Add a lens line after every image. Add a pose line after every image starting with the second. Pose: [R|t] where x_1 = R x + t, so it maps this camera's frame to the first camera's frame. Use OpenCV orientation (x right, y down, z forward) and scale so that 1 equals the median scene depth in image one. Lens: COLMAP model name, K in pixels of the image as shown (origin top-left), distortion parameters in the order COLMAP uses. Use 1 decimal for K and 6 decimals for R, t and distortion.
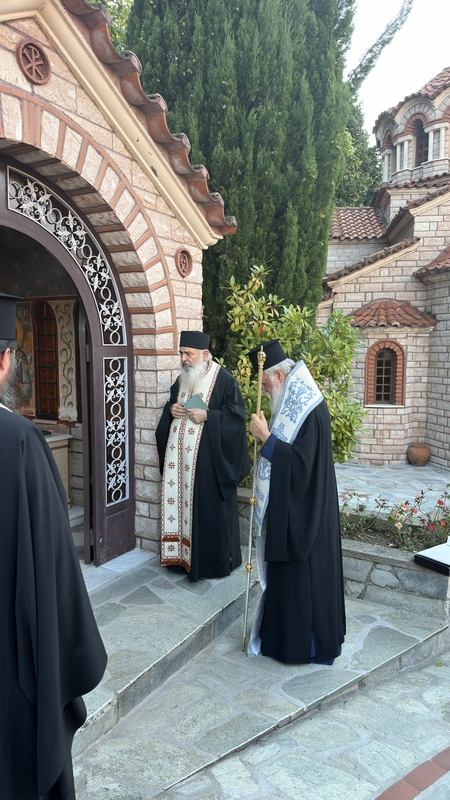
lens RADIAL K [[560.2, 0, 226.4], [0, 560.2, 409.9], [0, 0, 1]] dist [0.042908, -0.076780]
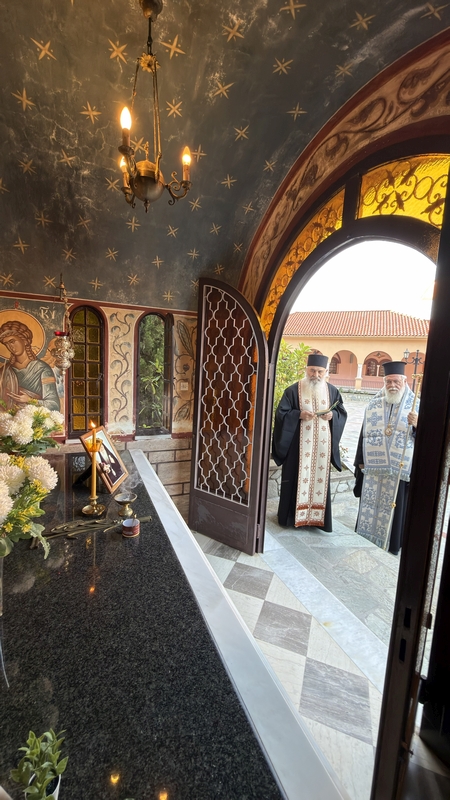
lens RADIAL K [[317.5, 0, 223.0], [0, 317.5, 403.7], [0, 0, 1]] dist [-0.000068, -0.000572]
pose [[0.578530, -0.085407, 0.811177, -0.741257], [0.044662, 0.996328, 0.073048, -0.080442], [-0.814437, -0.006032, 0.580220, 0.647705]]
